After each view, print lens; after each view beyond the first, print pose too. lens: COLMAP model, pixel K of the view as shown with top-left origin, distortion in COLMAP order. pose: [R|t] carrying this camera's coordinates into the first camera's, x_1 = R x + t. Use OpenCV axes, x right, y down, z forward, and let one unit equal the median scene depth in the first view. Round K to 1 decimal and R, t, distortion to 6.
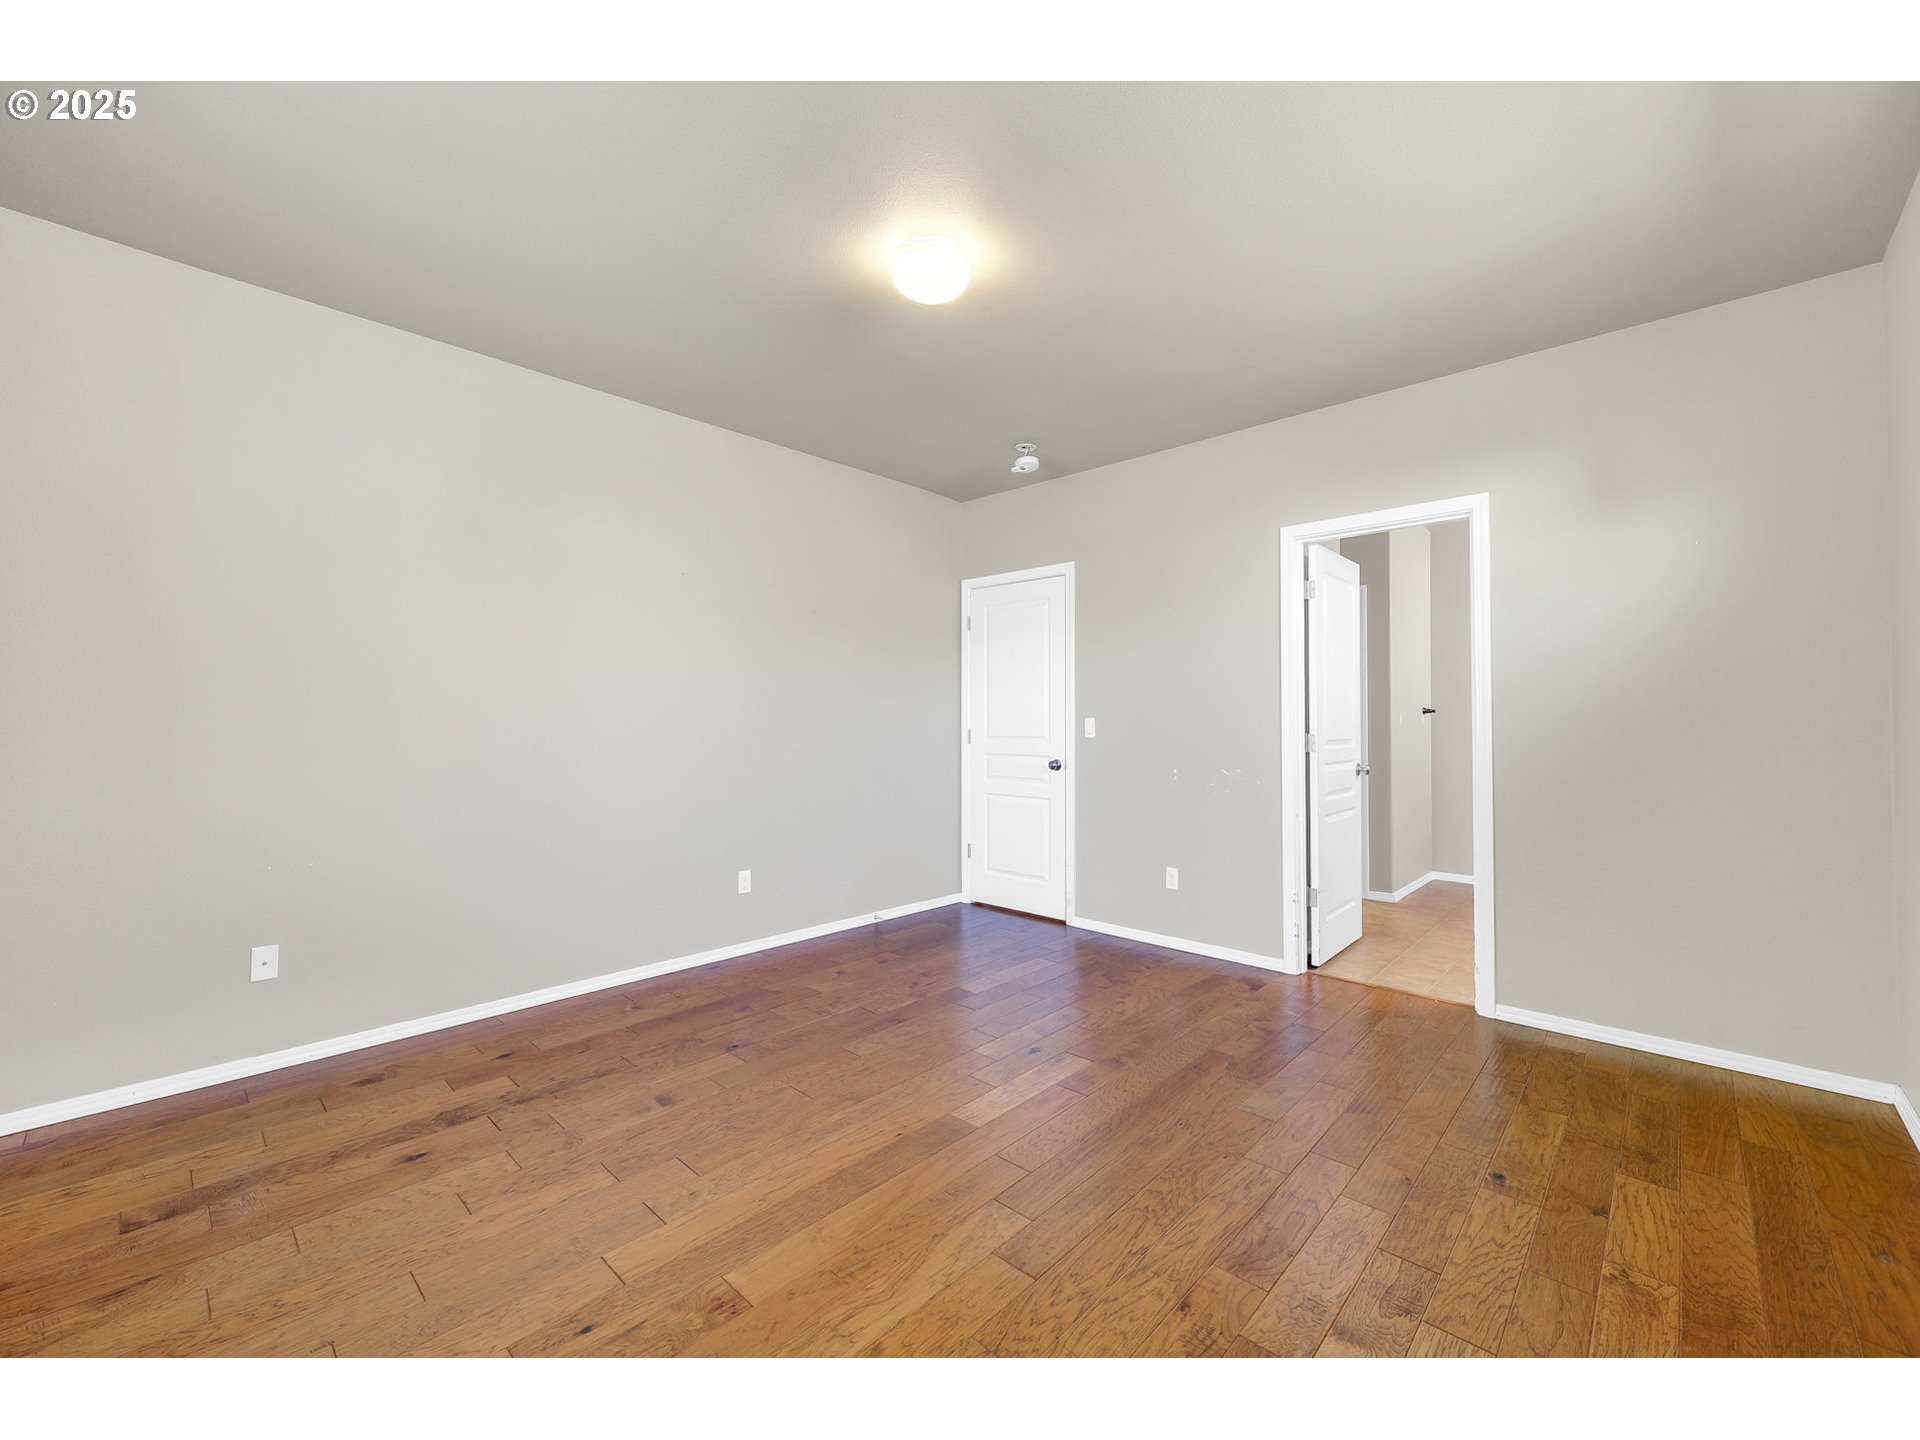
lens RADIAL K [[778.0, 0, 959.7], [0, 778.0, 719.1], [0, 0, 1]] dist [-0.000037, 0.000006]
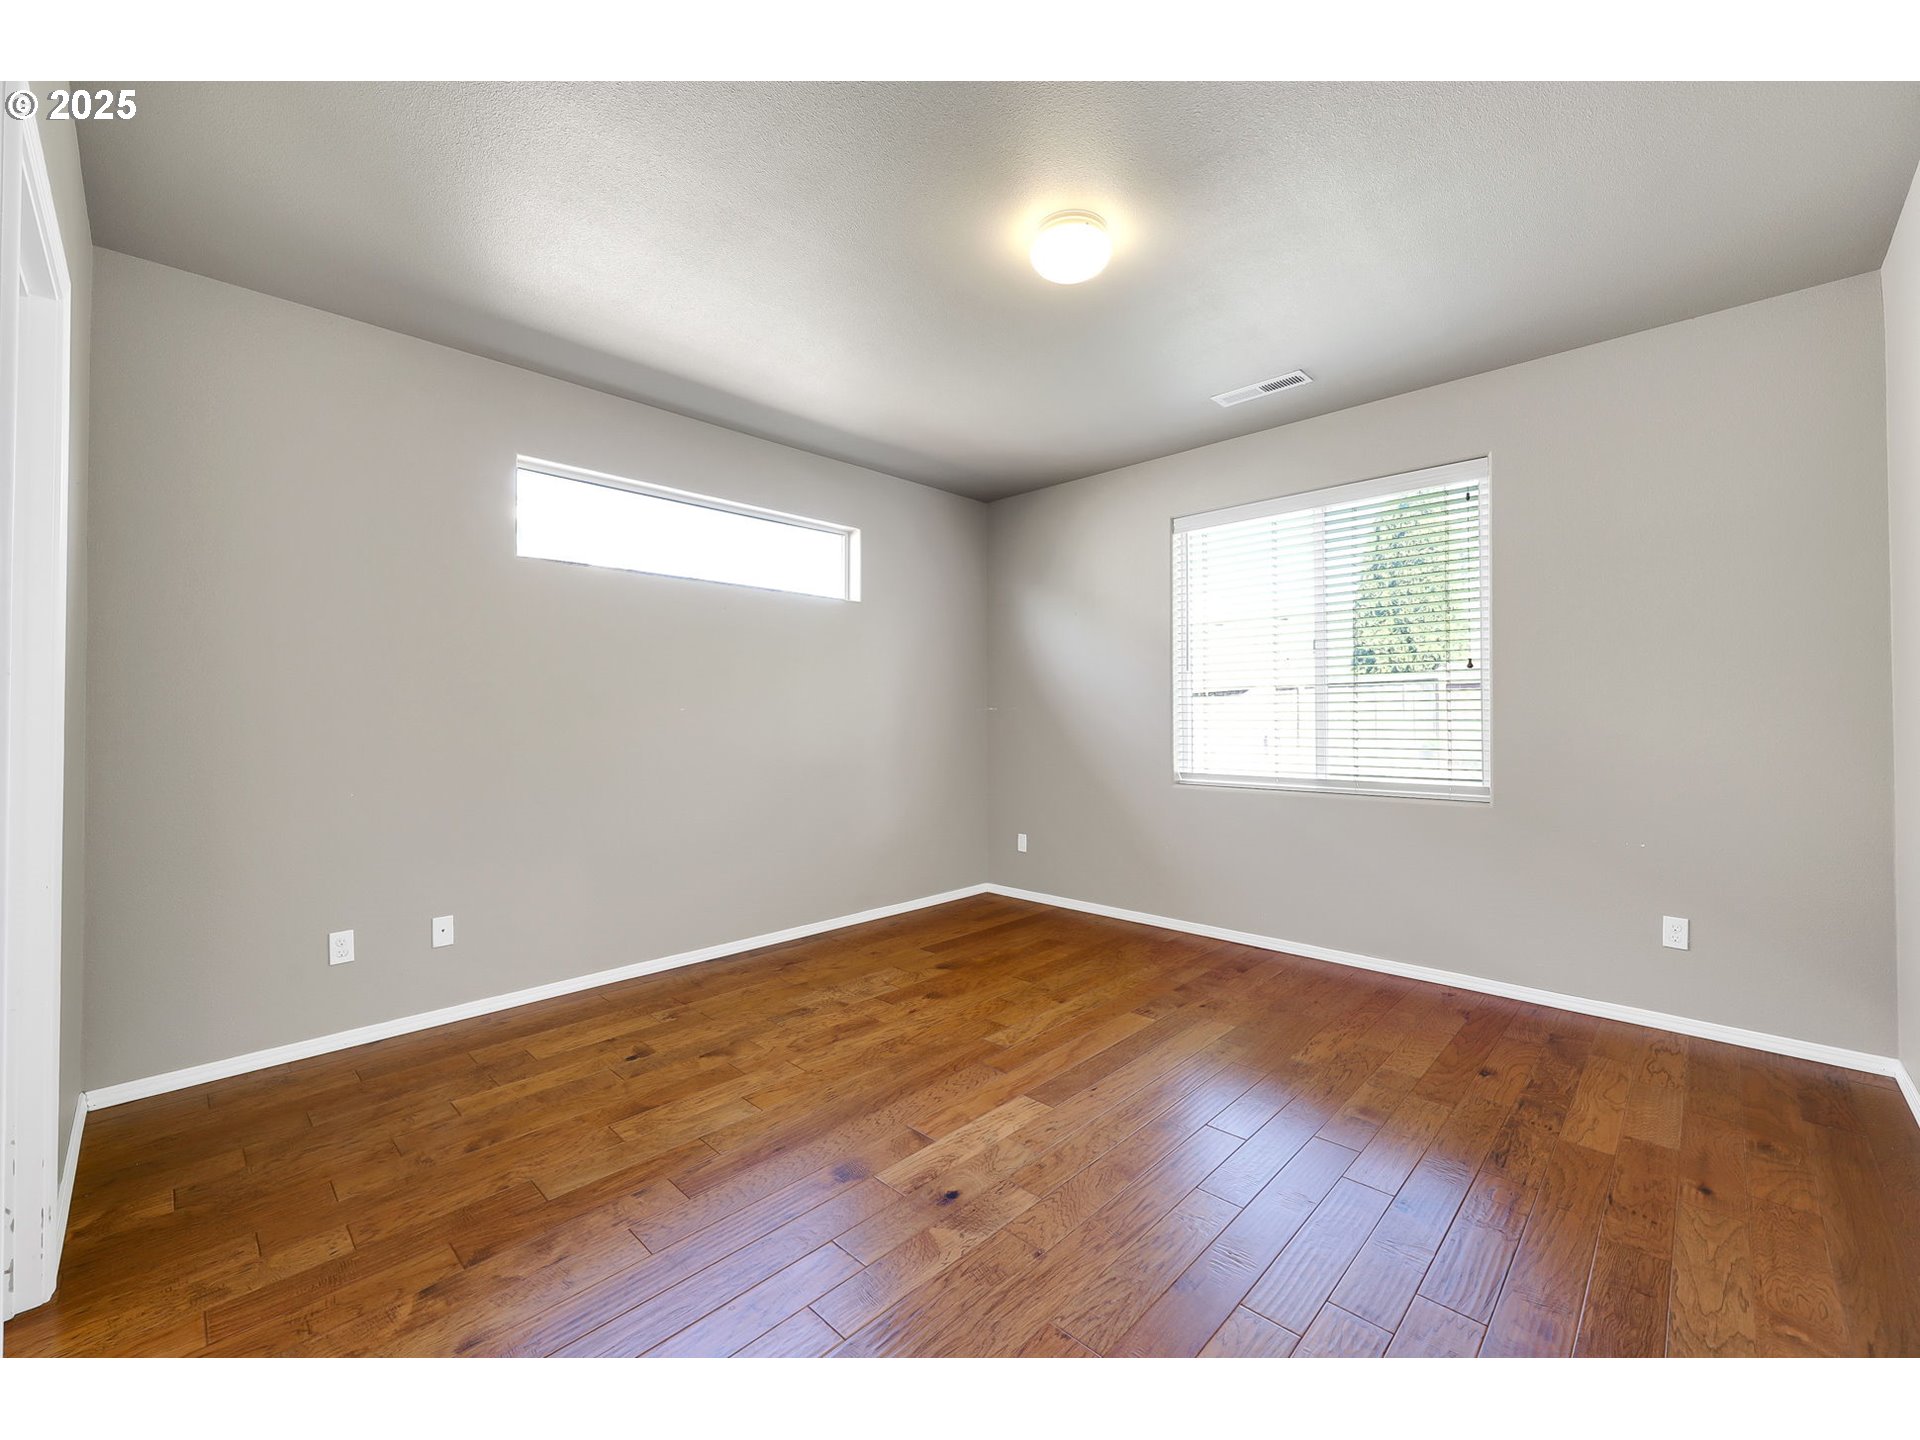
lens RADIAL K [[778.0, 0, 960.2], [0, 778.0, 716.2], [0, 0, 1]] dist [-0.000037, 0.000006]
pose [[-0.999847, 0.003124, 0.017206, 0.099734], [0.003023, 0.999978, -0.005861, 0.009185], [-0.017224, -0.005808, -0.999835, 2.290522]]
